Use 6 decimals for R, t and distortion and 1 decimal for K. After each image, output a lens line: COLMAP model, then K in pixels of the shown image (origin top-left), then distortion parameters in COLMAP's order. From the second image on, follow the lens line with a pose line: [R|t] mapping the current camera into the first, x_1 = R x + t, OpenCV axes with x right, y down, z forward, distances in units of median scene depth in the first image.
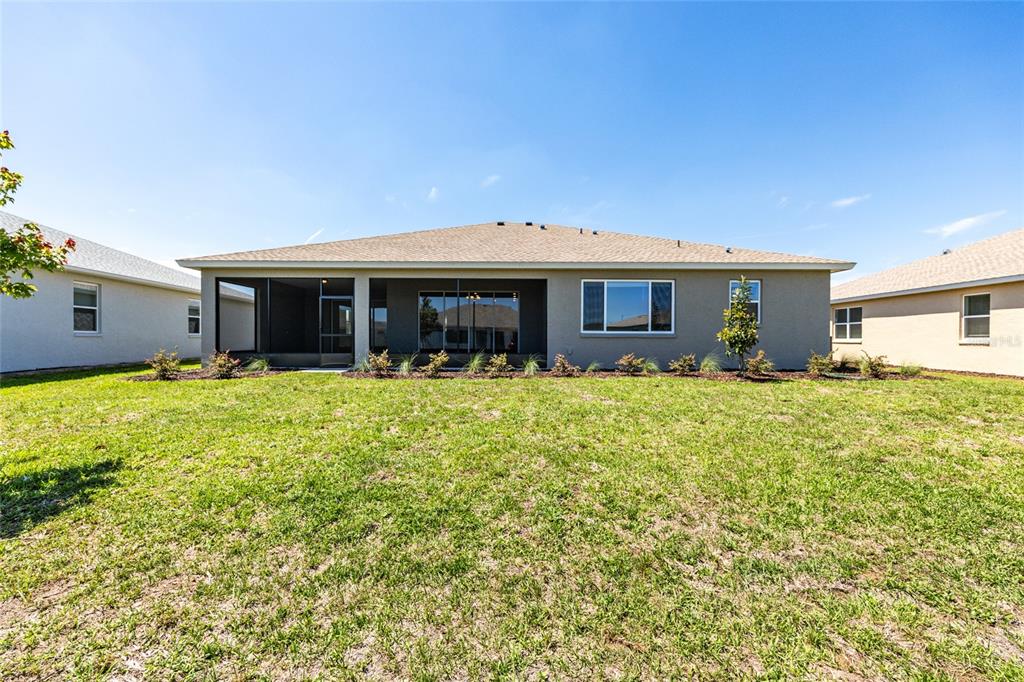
lens RADIAL K [[410.9, 0, 514.2], [0, 410.9, 344.9], [0, 0, 1]] dist [-0.000113, 0.000767]
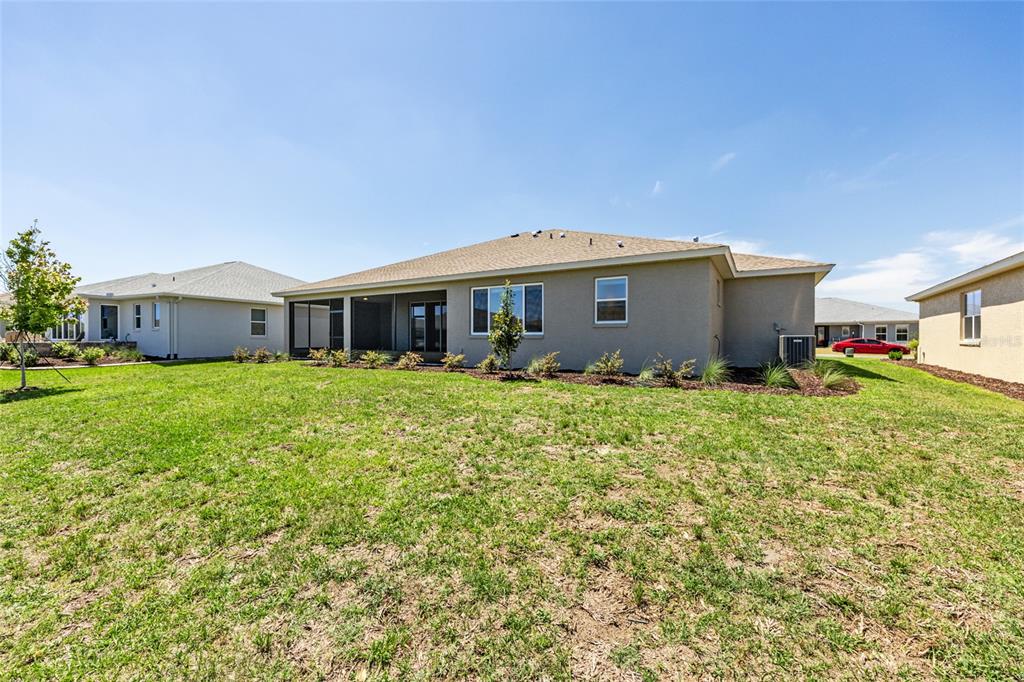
lens RADIAL K [[410.9, 0, 511.4], [0, 410.9, 339.5], [0, 0, 1]] dist [-0.000113, 0.000767]
pose [[0.846866, 0.000297, -0.531805, 0.868240], [-0.006449, 0.999932, -0.009710, -0.004361], [0.531766, 0.011653, 0.846811, 0.087002]]
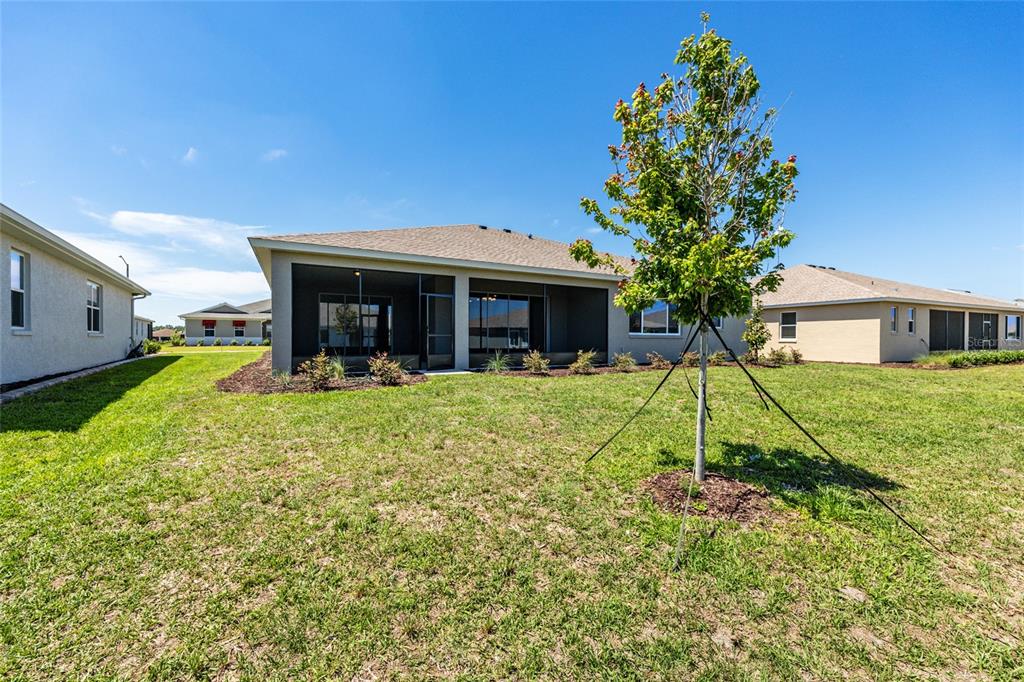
lens RADIAL K [[410.9, 0, 512.7], [0, 410.9, 339.8], [0, 0, 1]] dist [-0.000113, 0.000767]
pose [[0.882696, -0.000548, 0.469945, -0.709912], [0.004864, 0.999956, -0.007969, -0.004713], [-0.469920, 0.009320, 0.882660, 0.084472]]
